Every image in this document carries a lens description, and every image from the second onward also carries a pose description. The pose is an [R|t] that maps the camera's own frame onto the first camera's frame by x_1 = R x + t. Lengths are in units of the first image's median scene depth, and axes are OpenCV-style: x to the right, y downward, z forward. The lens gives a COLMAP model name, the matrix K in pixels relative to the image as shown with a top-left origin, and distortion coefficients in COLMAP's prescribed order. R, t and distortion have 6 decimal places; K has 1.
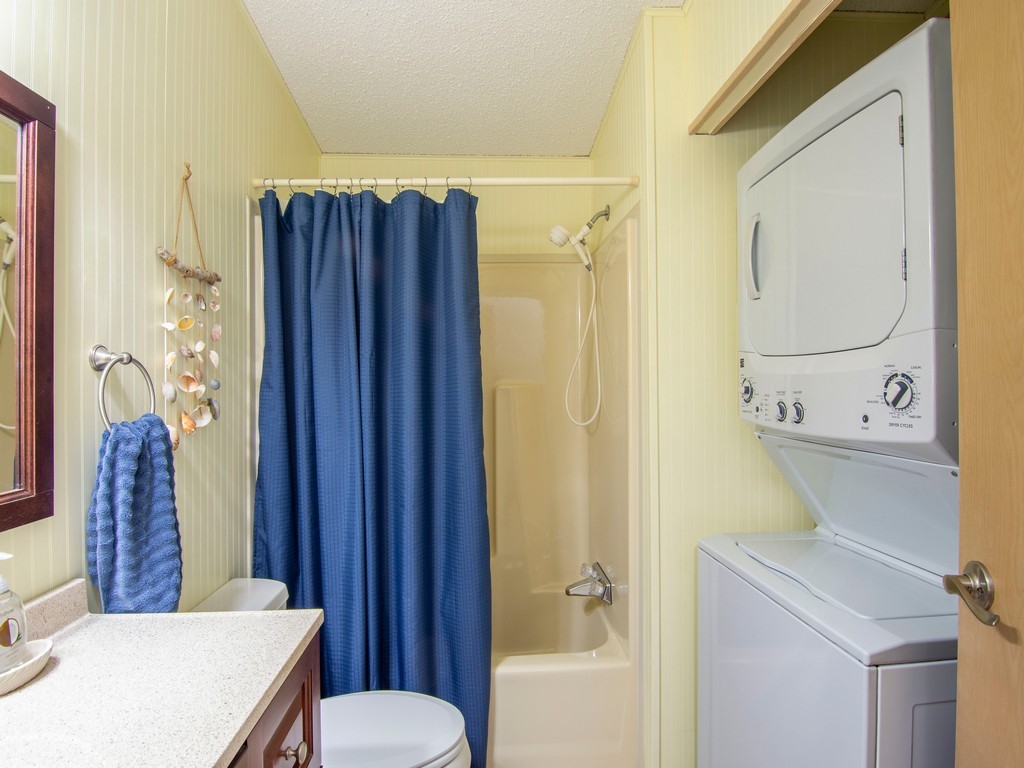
lens RADIAL K [[496.7, 0, 512.2], [0, 496.7, 378.2], [0, 0, 1]] dist [0.009651, -0.004643]
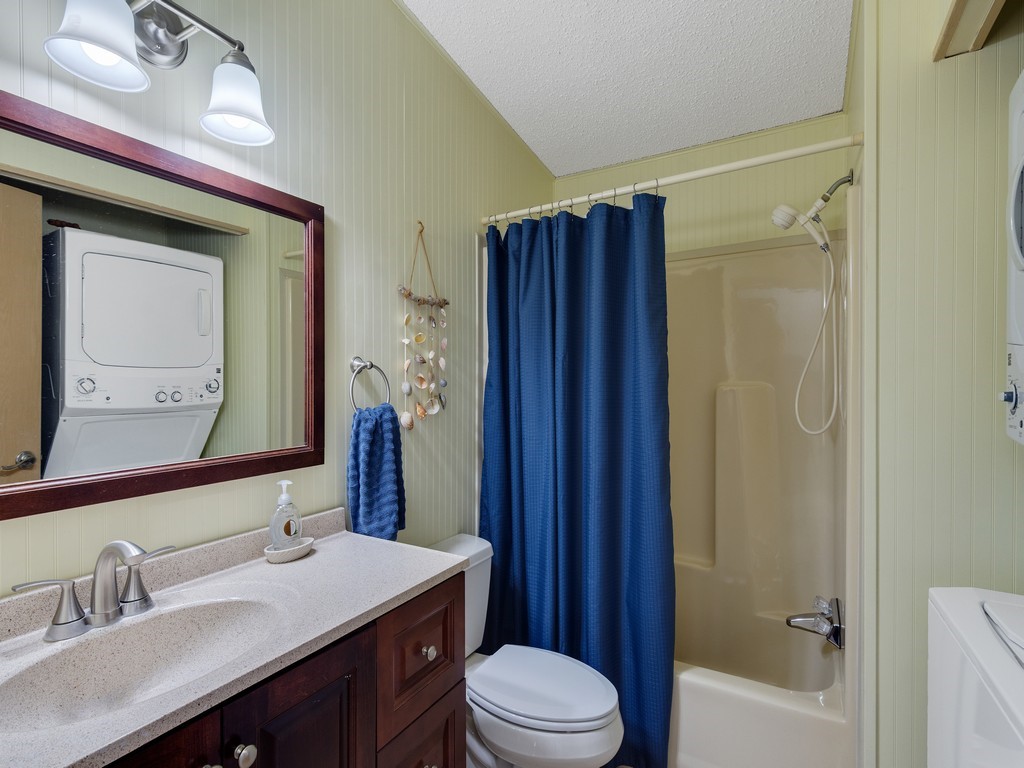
lens RADIAL K [[496.7, 0, 516.3], [0, 496.7, 384.2], [0, 0, 1]] dist [0.009651, -0.004643]
pose [[0.835873, 0.009505, -0.548840, 0.271490], [-0.002447, 0.999905, 0.013591, -0.002453], [0.548917, -0.010017, 0.835817, 0.002962]]
